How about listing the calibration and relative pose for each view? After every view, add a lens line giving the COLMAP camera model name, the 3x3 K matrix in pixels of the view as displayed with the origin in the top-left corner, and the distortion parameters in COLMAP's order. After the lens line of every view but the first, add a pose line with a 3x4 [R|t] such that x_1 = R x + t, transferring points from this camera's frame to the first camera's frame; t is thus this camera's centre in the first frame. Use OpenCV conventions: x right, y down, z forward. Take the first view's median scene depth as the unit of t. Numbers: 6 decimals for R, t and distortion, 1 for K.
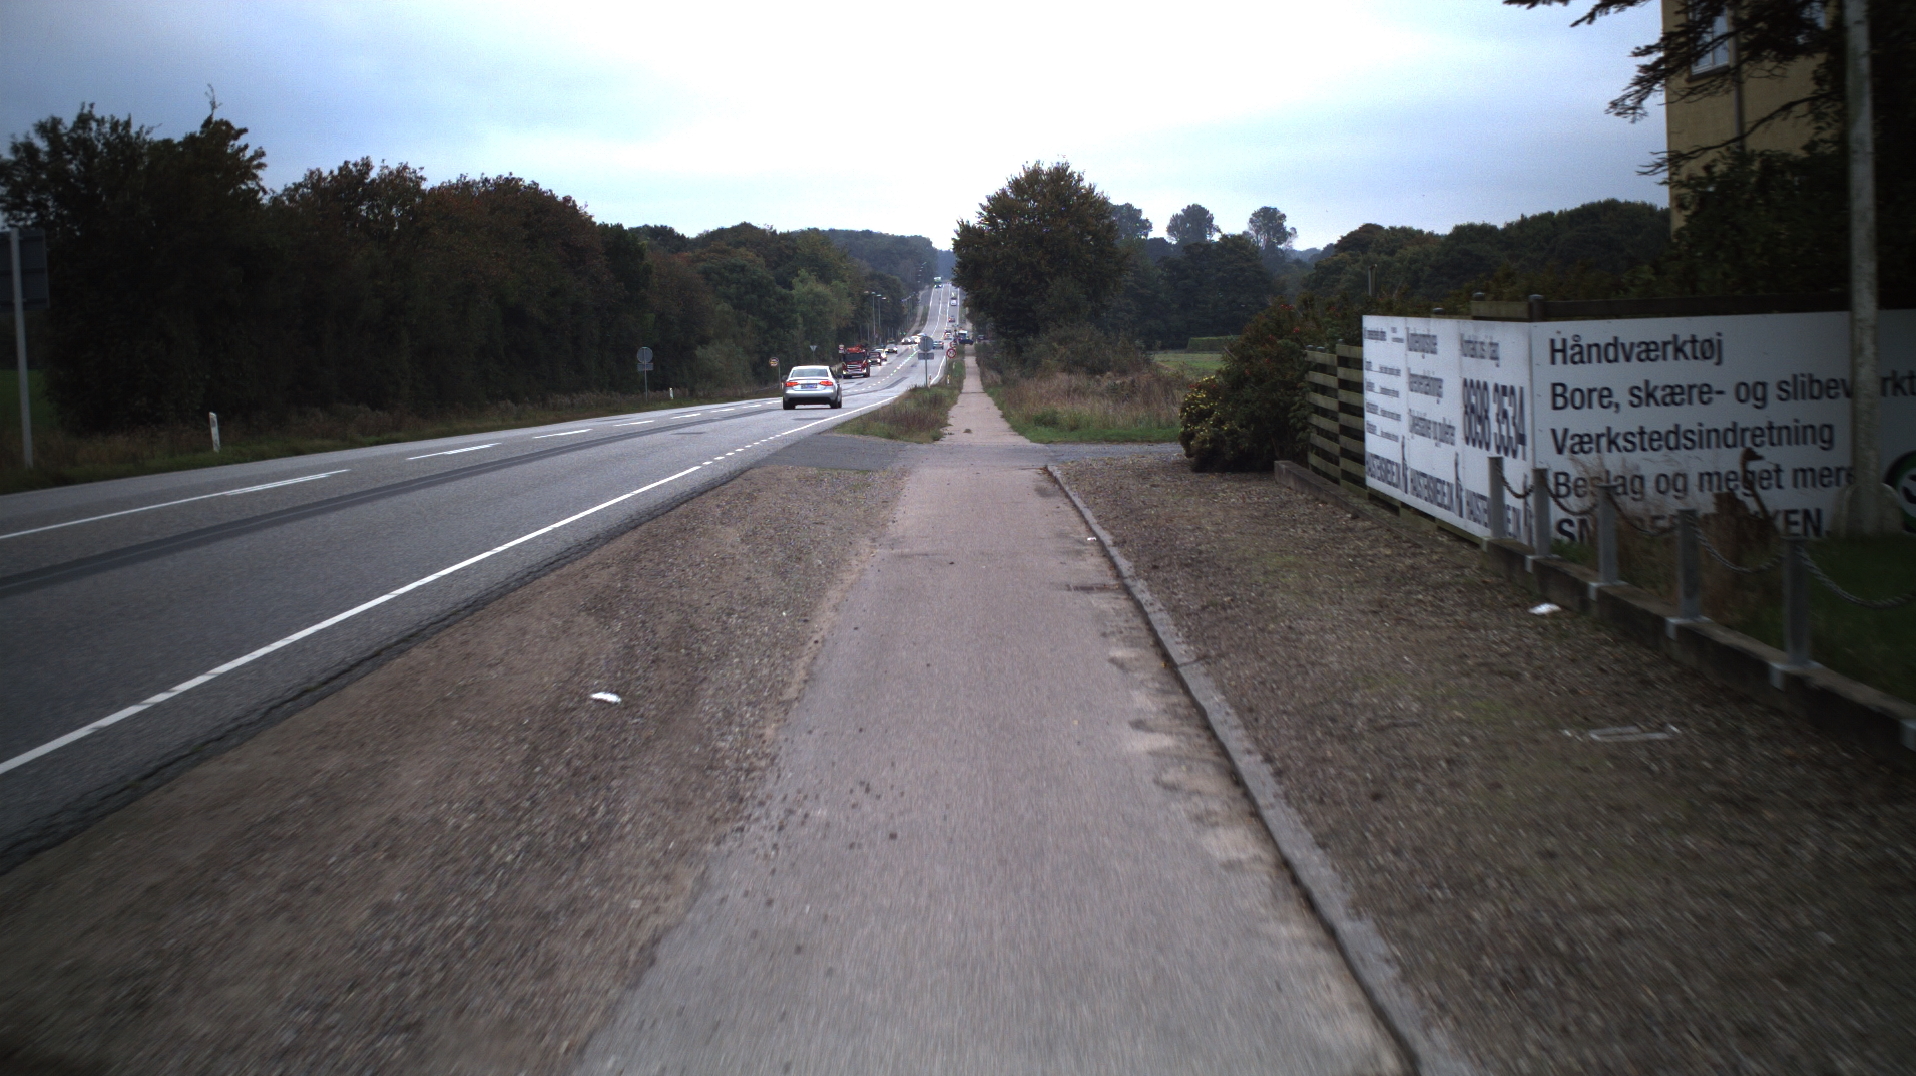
lens RADIAL K [[3514.2, 0, 958.0], [0, 3514.2, 538.0], [0, 0, 1]] dist [-0.265401, 0.319983]
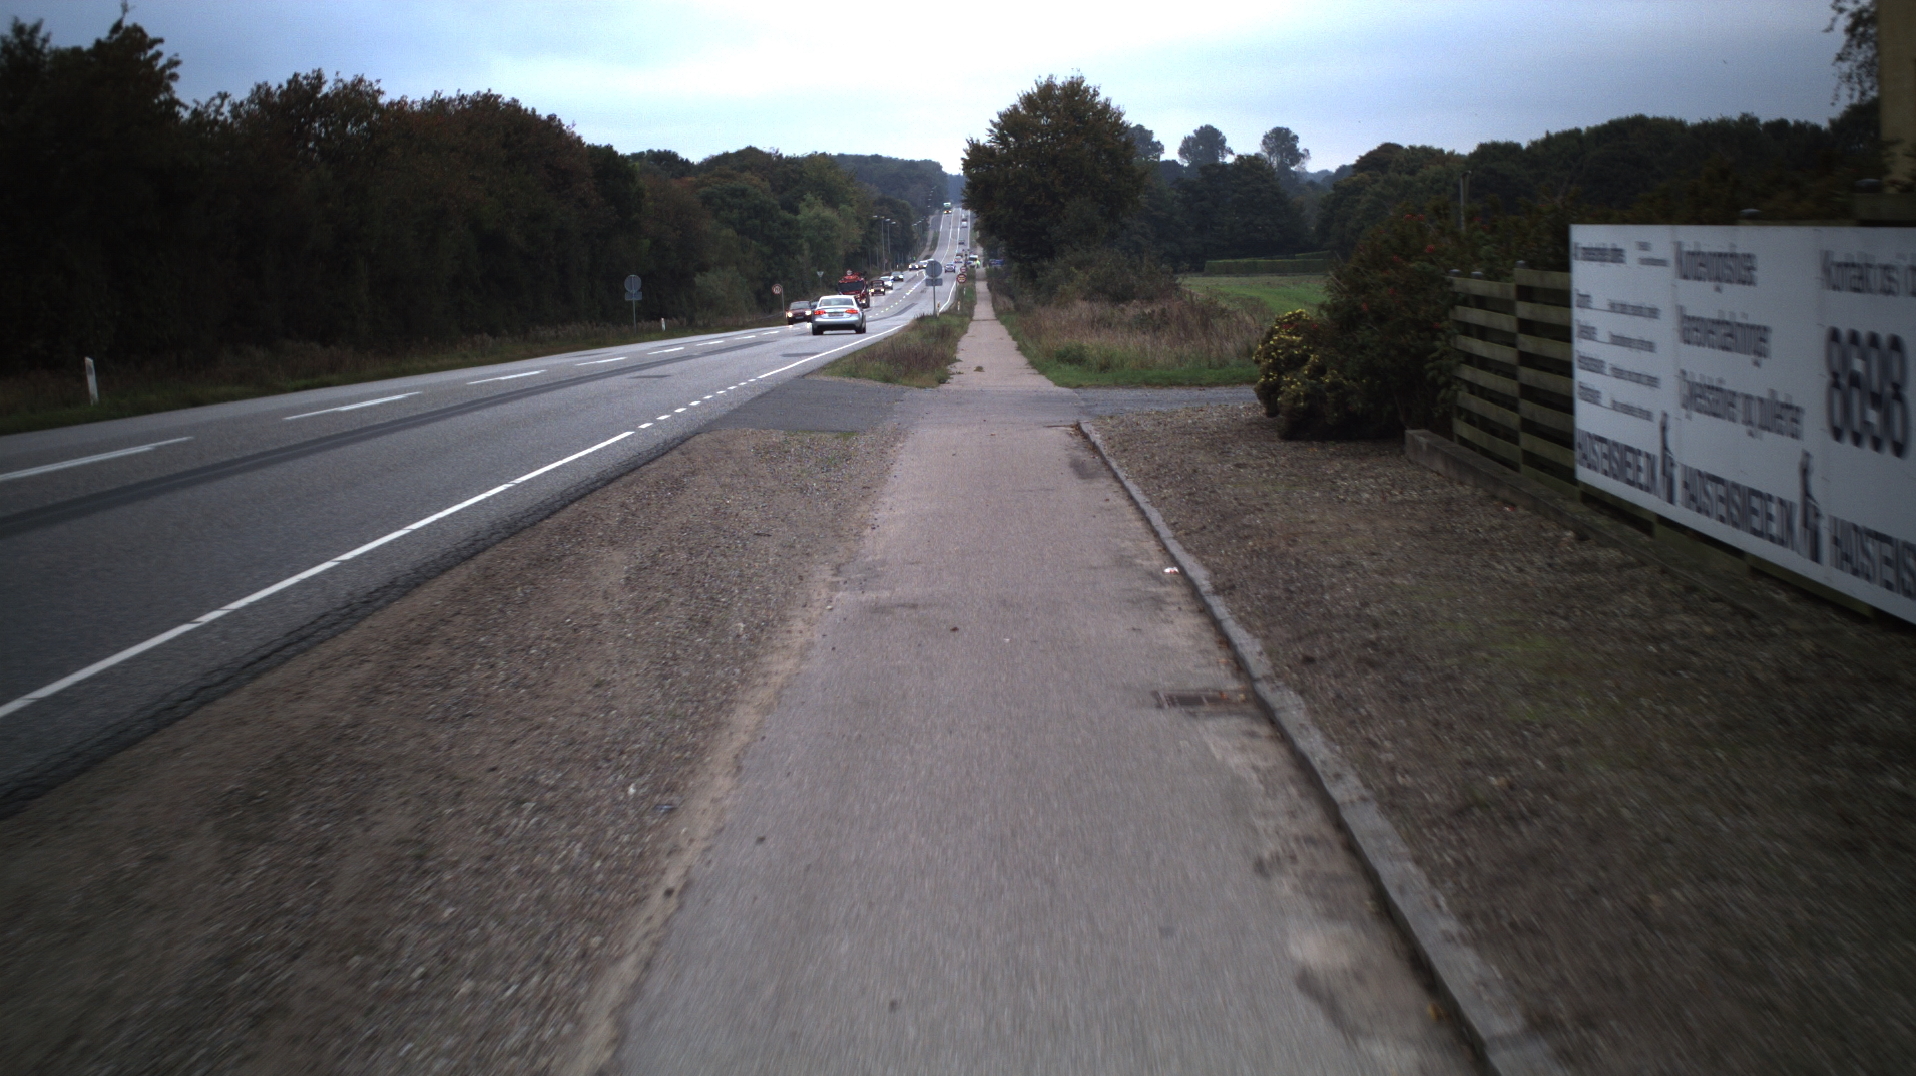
lens RADIAL K [[3514.2, 0, 958.0], [0, 3514.2, 538.0], [0, 0, 1]] dist [-0.265401, 0.319983]
pose [[0.999968, -0.007167, -0.003648, 0.000145], [0.007244, 0.999745, 0.021392, -0.002766], [0.003494, -0.021418, 0.999765, 0.048769]]
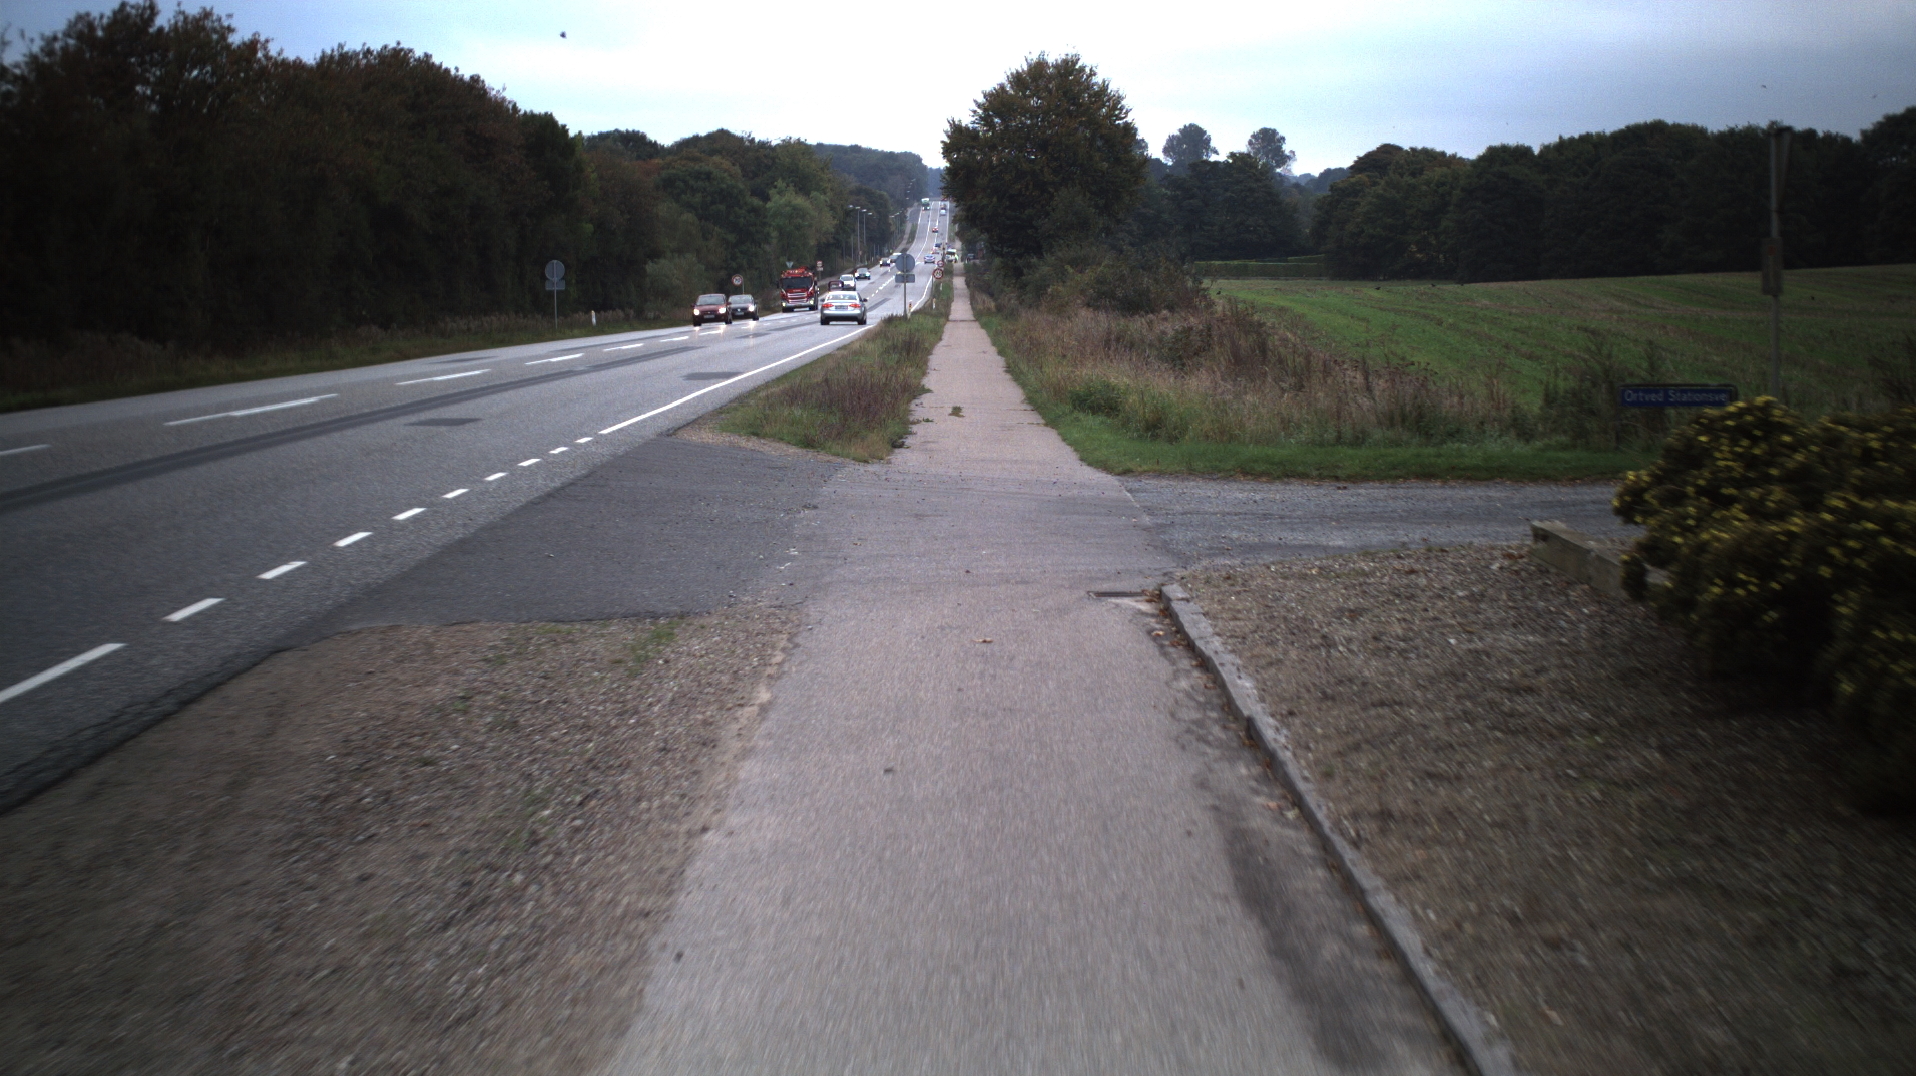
lens RADIAL K [[3514.2, 0, 958.0], [0, 3514.2, 538.0], [0, 0, 1]] dist [-0.265401, 0.319983]
pose [[0.999795, 0.019636, 0.004847, 0.000211], [-0.019743, 0.999541, 0.022958, -0.008287], [-0.004394, -0.023049, 0.999725, 0.146120]]
